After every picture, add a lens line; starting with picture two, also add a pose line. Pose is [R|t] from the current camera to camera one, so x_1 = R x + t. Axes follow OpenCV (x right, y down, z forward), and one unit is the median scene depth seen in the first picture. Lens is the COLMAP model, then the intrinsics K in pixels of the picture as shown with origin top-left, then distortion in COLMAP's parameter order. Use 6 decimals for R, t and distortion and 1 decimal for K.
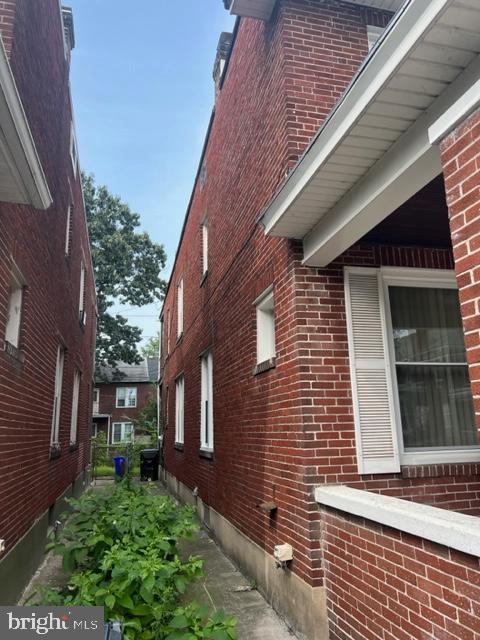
lens RADIAL K [[468.0, 0, 240.0], [0, 468.0, 320.0], [0, 0, 1]] dist [0.076672, -0.085080]
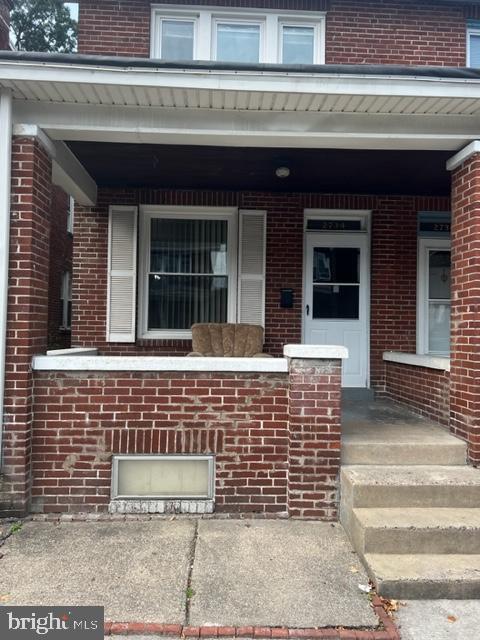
lens RADIAL K [[468.0, 0, 240.0], [0, 468.0, 320.0], [0, 0, 1]] dist [0.076672, -0.085080]
pose [[0.978980, 0.036598, -0.200644, 0.949458], [0.003881, 0.980248, 0.197733, -0.055875], [0.203917, -0.194356, 0.959502, -0.394782]]
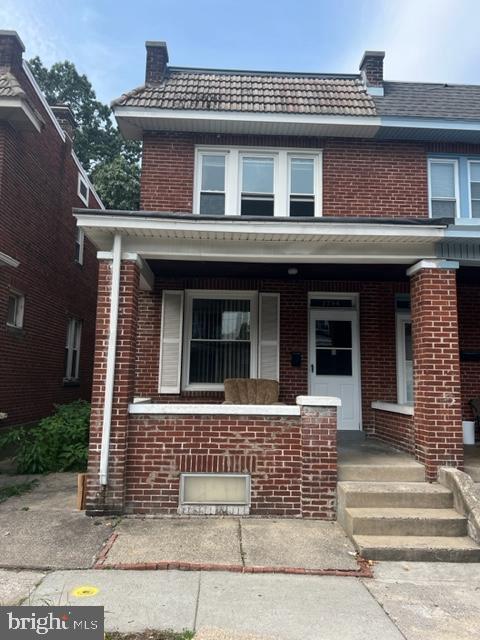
lens RADIAL K [[468.0, 0, 240.0], [0, 468.0, 320.0], [0, 0, 1]] dist [0.076672, -0.085080]
pose [[0.977932, 0.017279, -0.208206, 0.968601], [0.002895, 0.995357, 0.096203, -0.182527], [0.208902, -0.094683, 0.973342, -0.858783]]
